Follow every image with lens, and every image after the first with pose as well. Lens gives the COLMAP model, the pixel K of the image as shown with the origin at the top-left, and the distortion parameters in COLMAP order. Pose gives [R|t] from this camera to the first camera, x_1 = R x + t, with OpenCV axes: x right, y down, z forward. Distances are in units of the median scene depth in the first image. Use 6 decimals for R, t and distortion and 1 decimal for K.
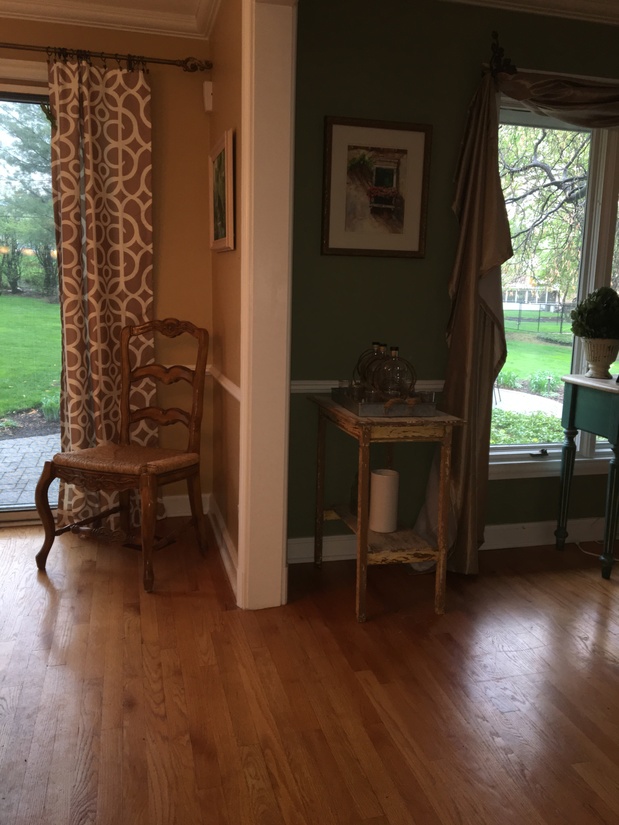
lens RADIAL K [[693.8, 0, 310.3], [0, 693.8, 411.4], [0, 0, 1]] dist [0.012556, -0.001159]
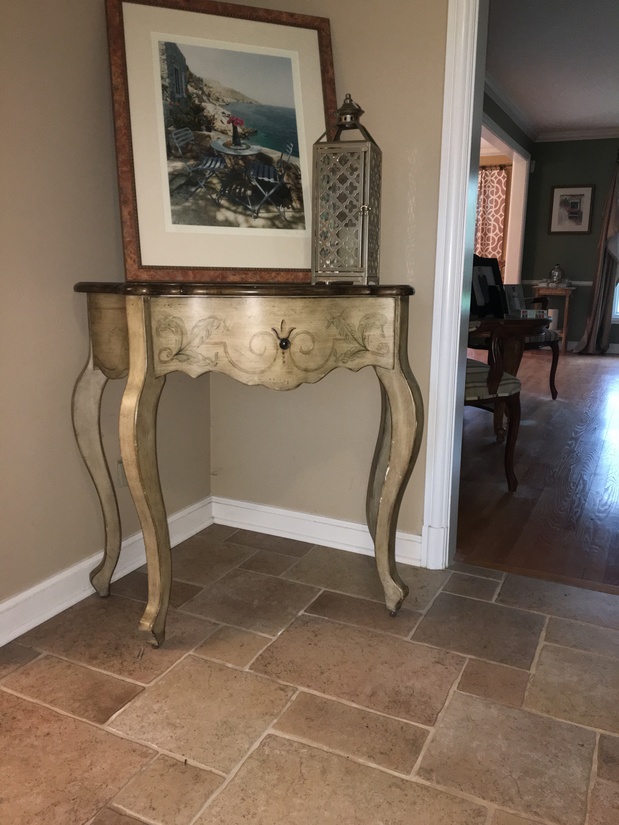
lens RADIAL K [[693.8, 0, 308.4], [0, 693.8, 412.2], [0, 0, 1]] dist [0.012556, -0.001159]
pose [[0.766900, 0.117187, -0.630977, 1.002277], [-0.106081, 0.992810, 0.055455, 0.388004], [0.632939, 0.024406, 0.773817, -1.578817]]
